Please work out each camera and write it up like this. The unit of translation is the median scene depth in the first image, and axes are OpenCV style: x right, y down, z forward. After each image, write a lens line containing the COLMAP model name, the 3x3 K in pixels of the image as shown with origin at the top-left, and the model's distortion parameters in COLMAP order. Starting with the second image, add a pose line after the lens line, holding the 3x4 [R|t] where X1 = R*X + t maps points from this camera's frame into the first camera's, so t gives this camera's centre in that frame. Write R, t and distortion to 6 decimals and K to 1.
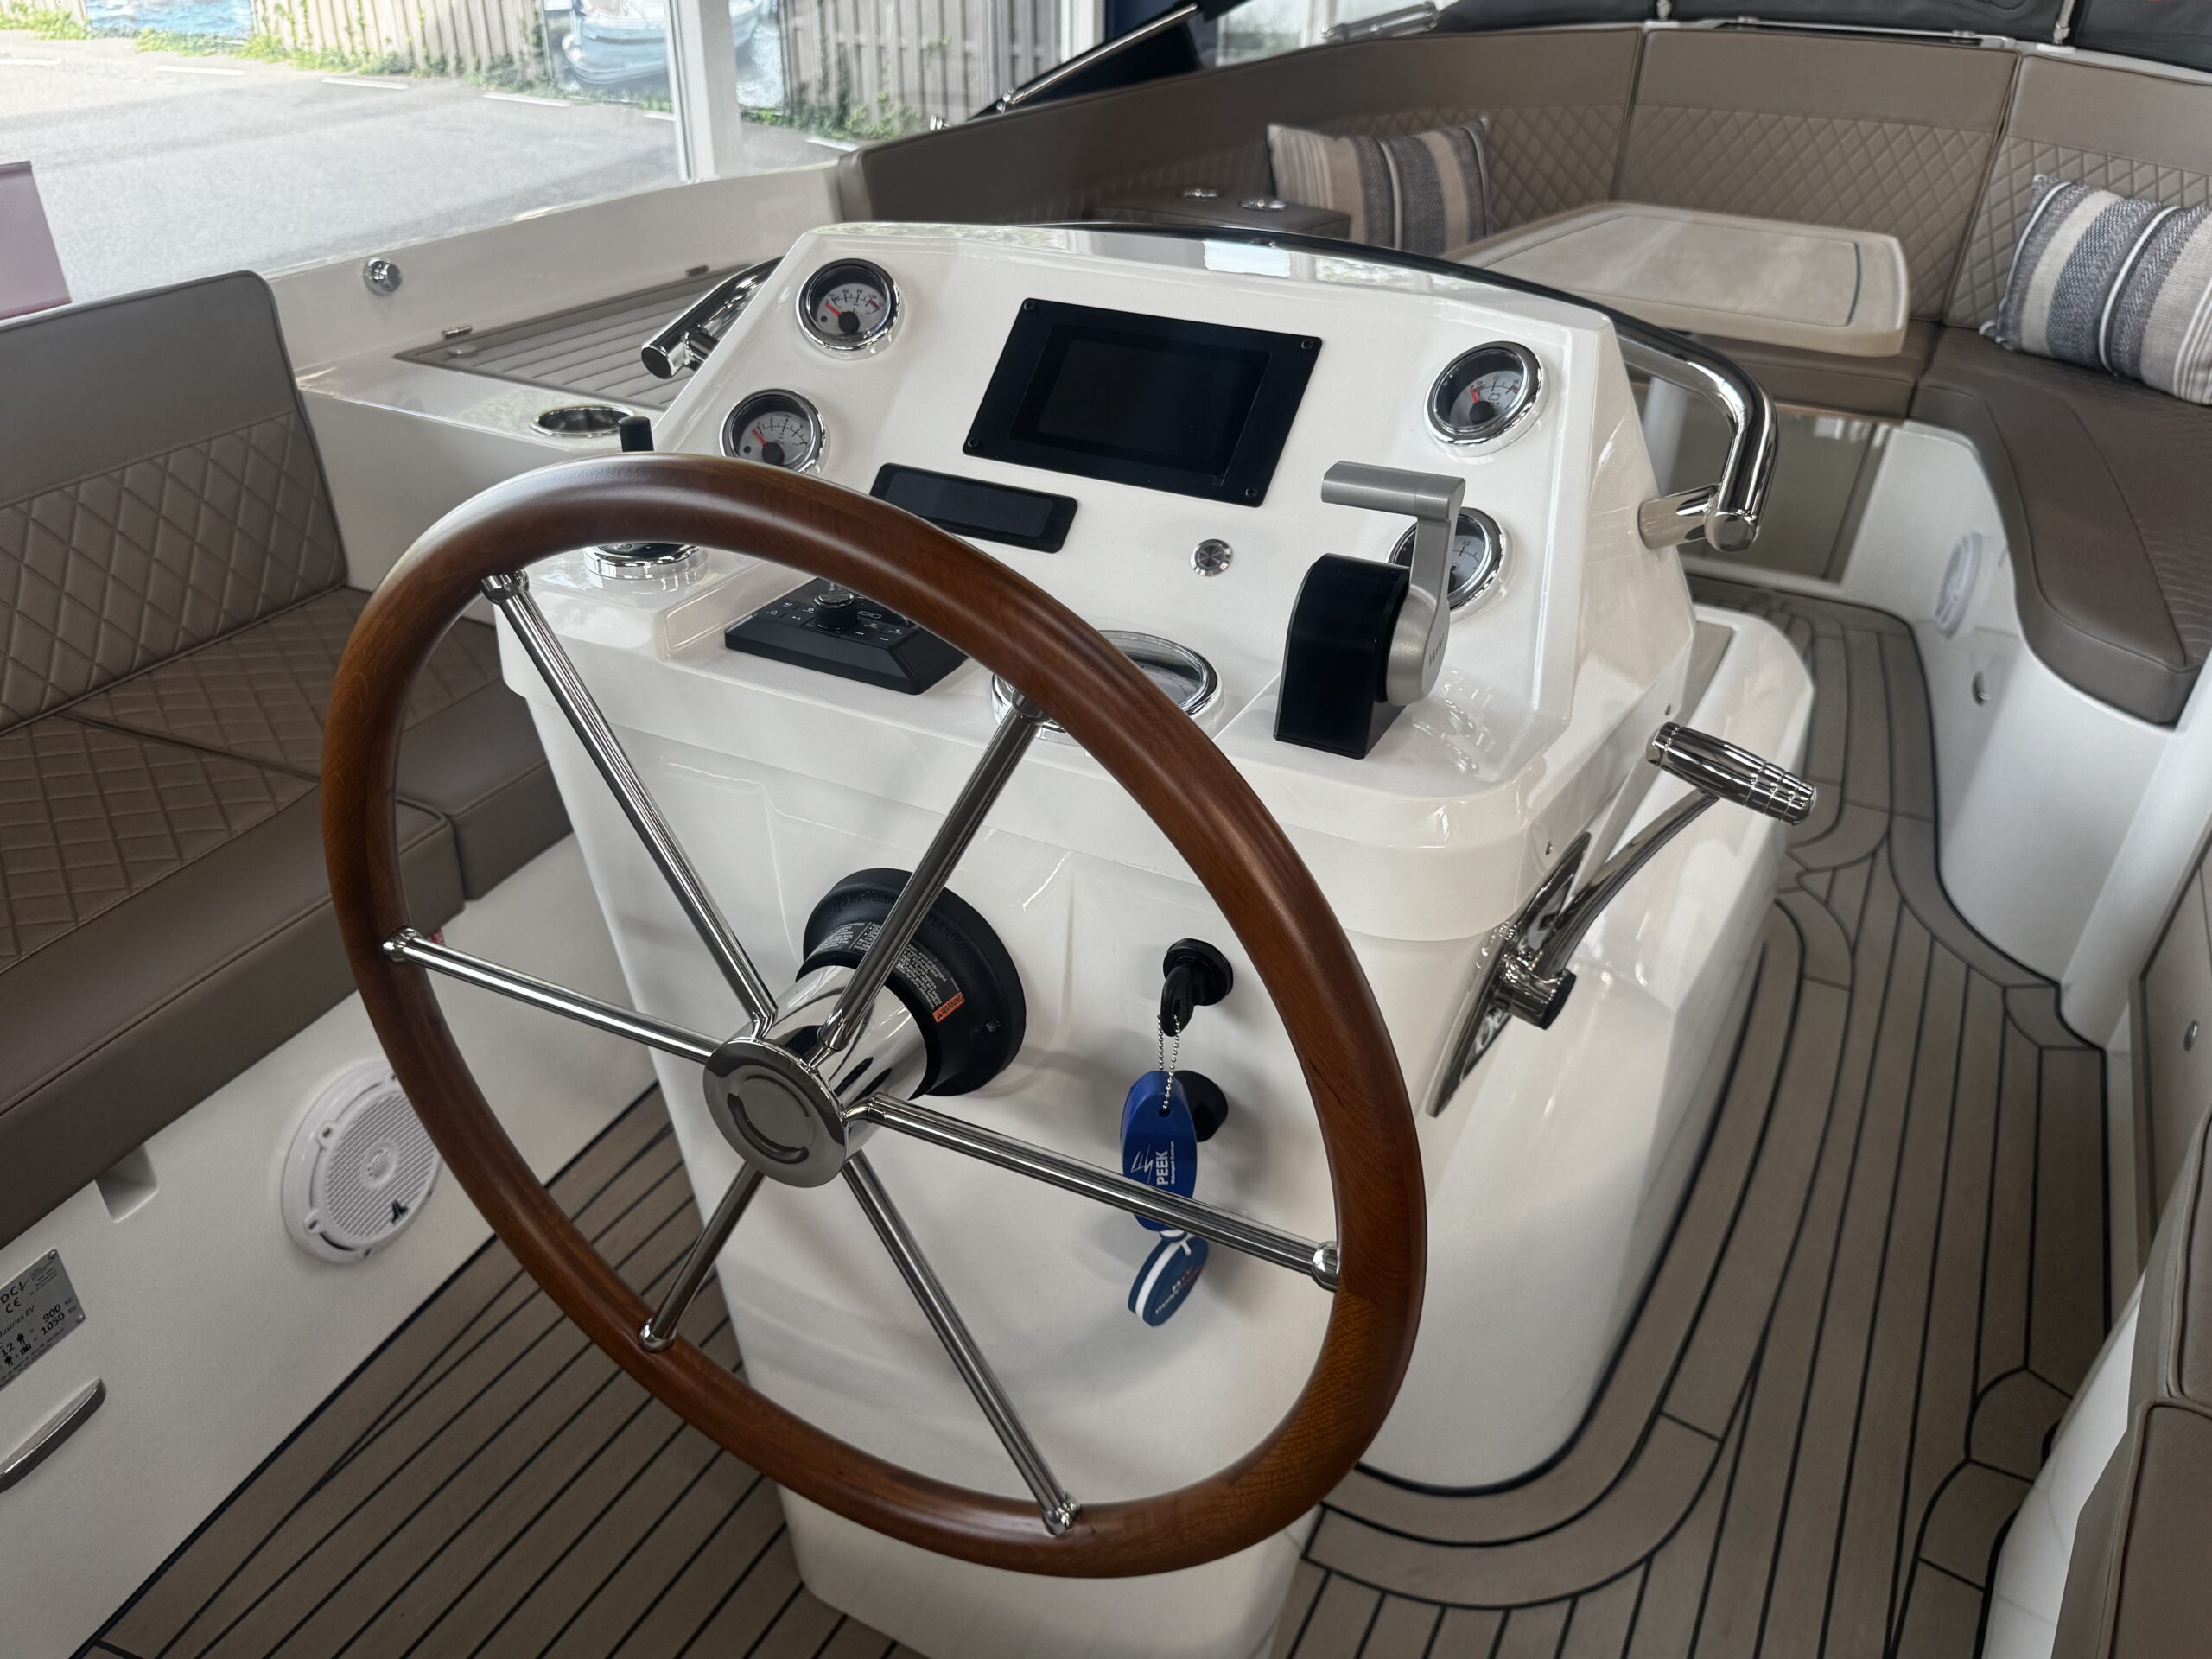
lens RADIAL K [[1635.3, 0, 1093.9], [0, 1635.3, 827.6], [0, 0, 1]] dist [0.000300, -0.013646]
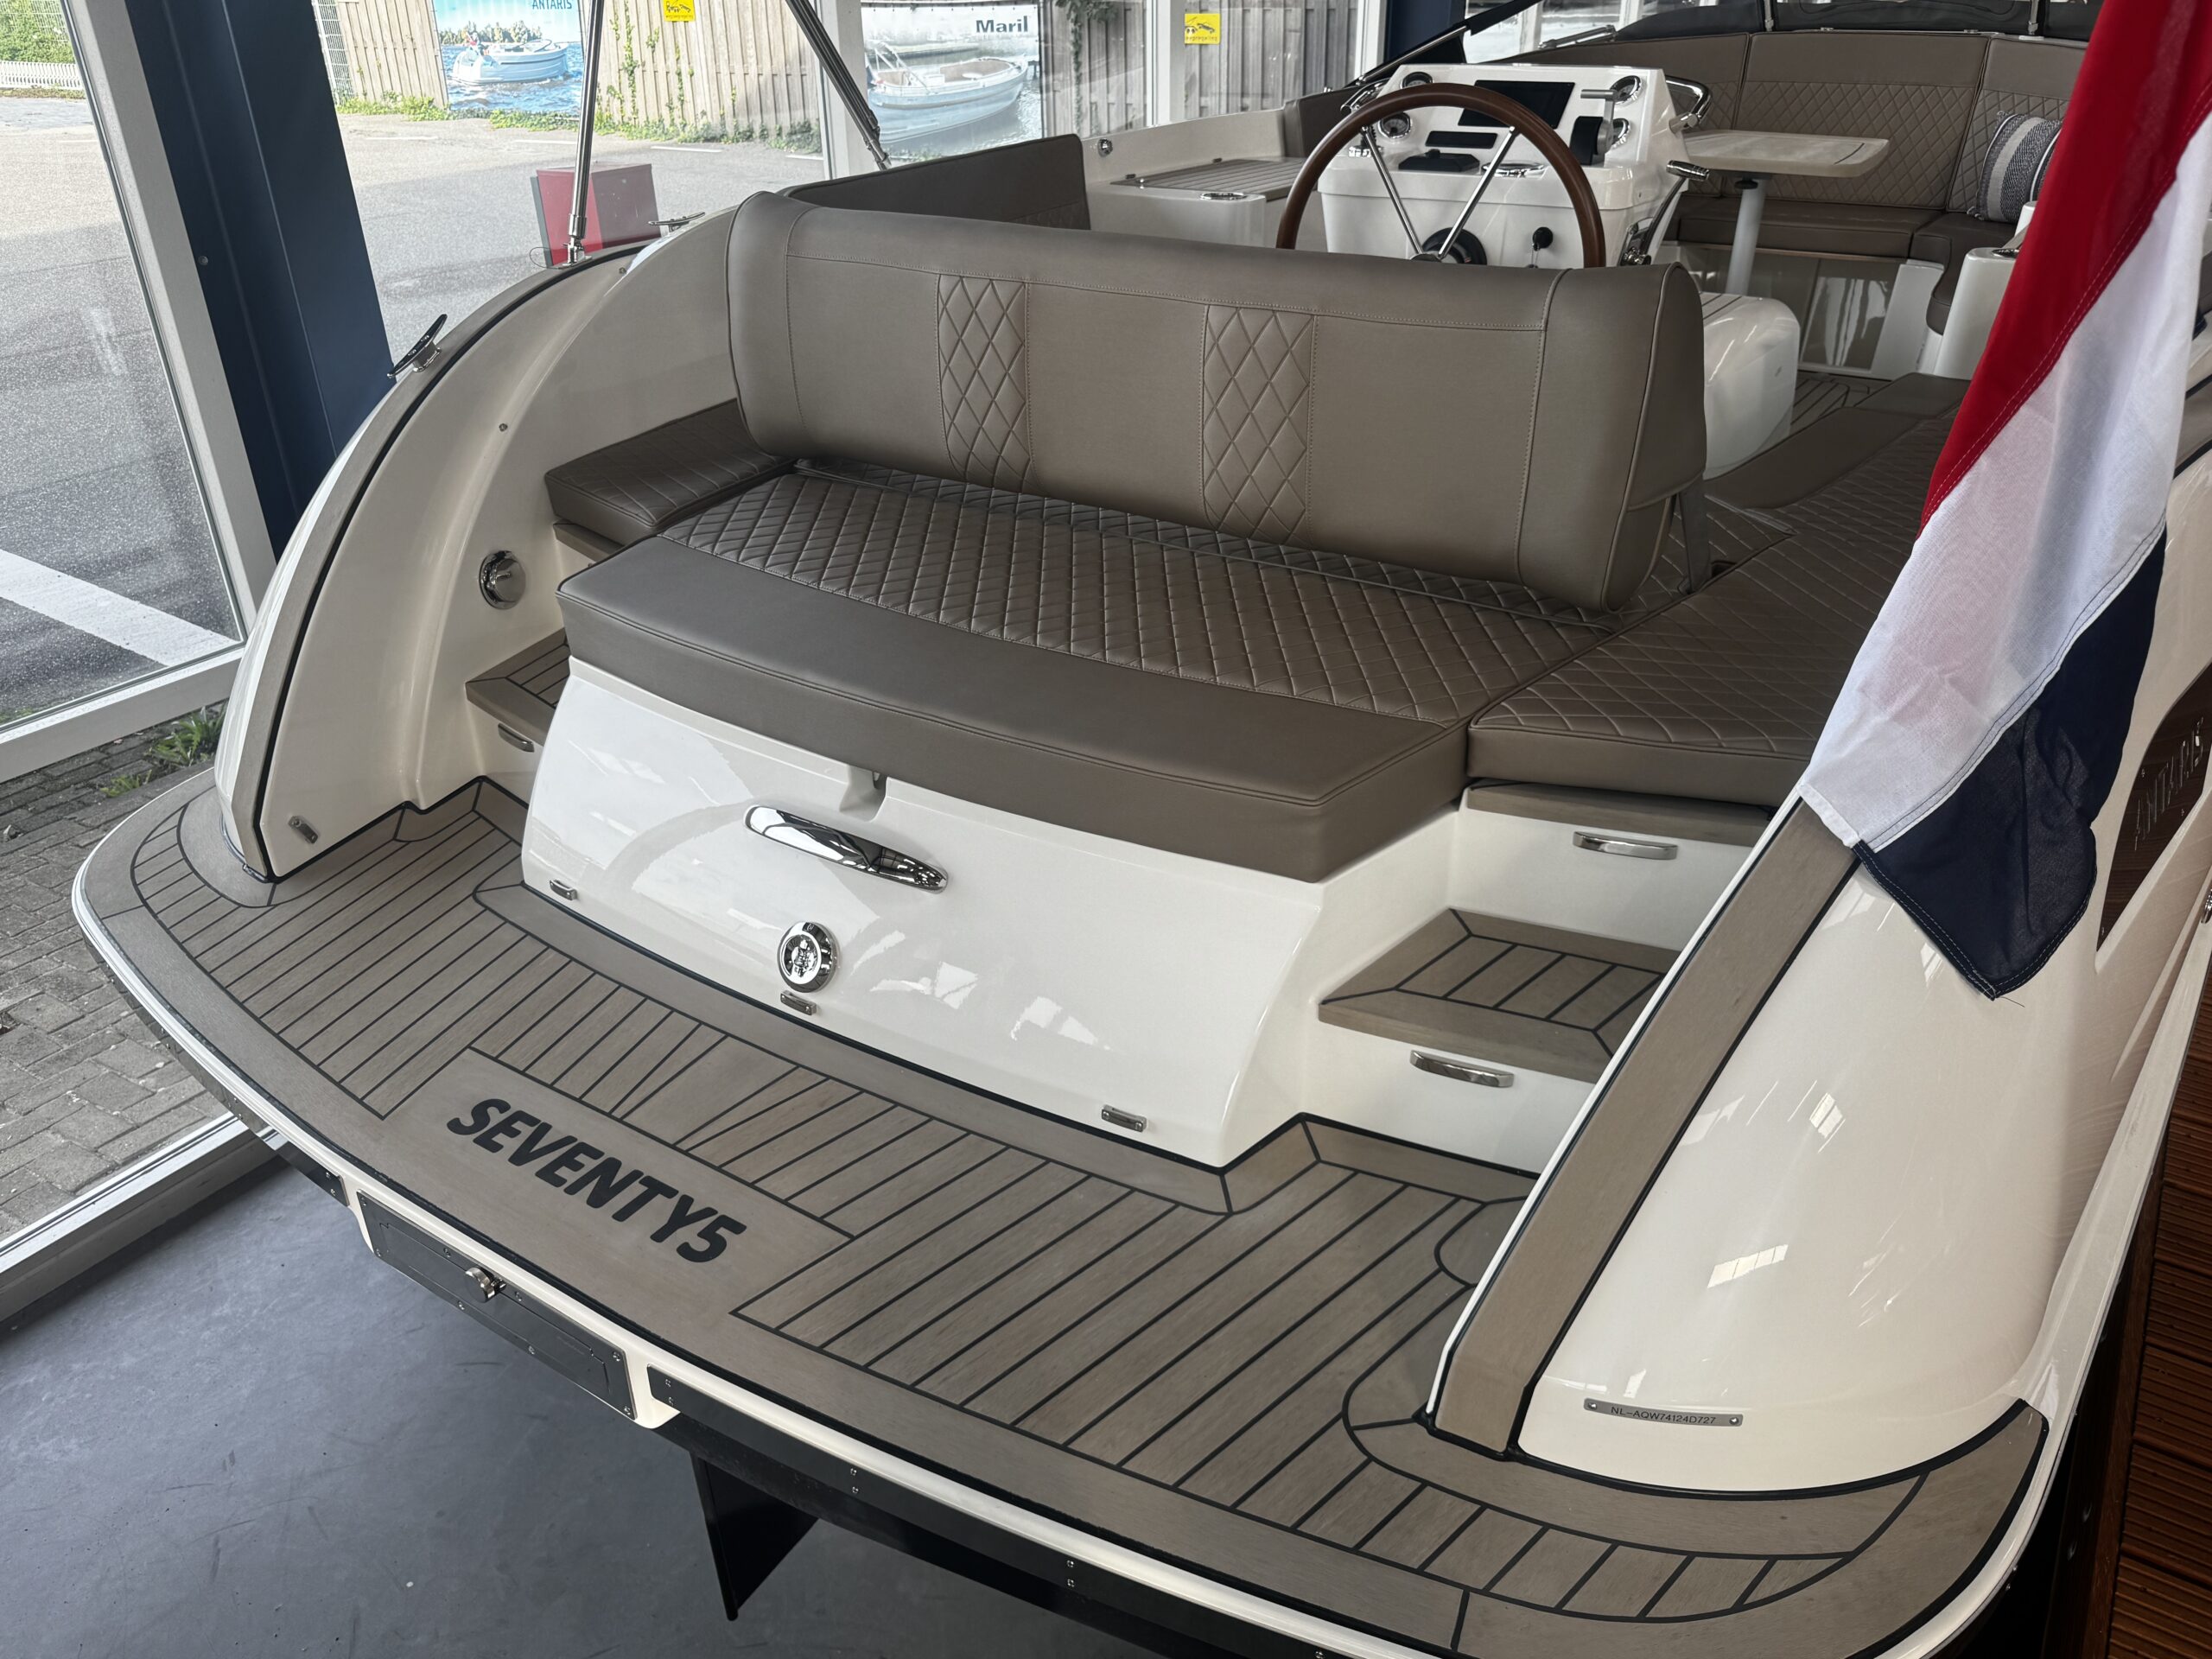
lens RADIAL K [[1635.3, 0, 1093.9], [0, 1635.3, 827.6], [0, 0, 1]] dist [0.000300, -0.013646]
pose [[0.994675, 0.015252, -0.101926, -0.108424], [-0.019176, 0.999108, -0.037631, 0.312263], [0.101261, 0.039386, 0.994080, -0.538333]]
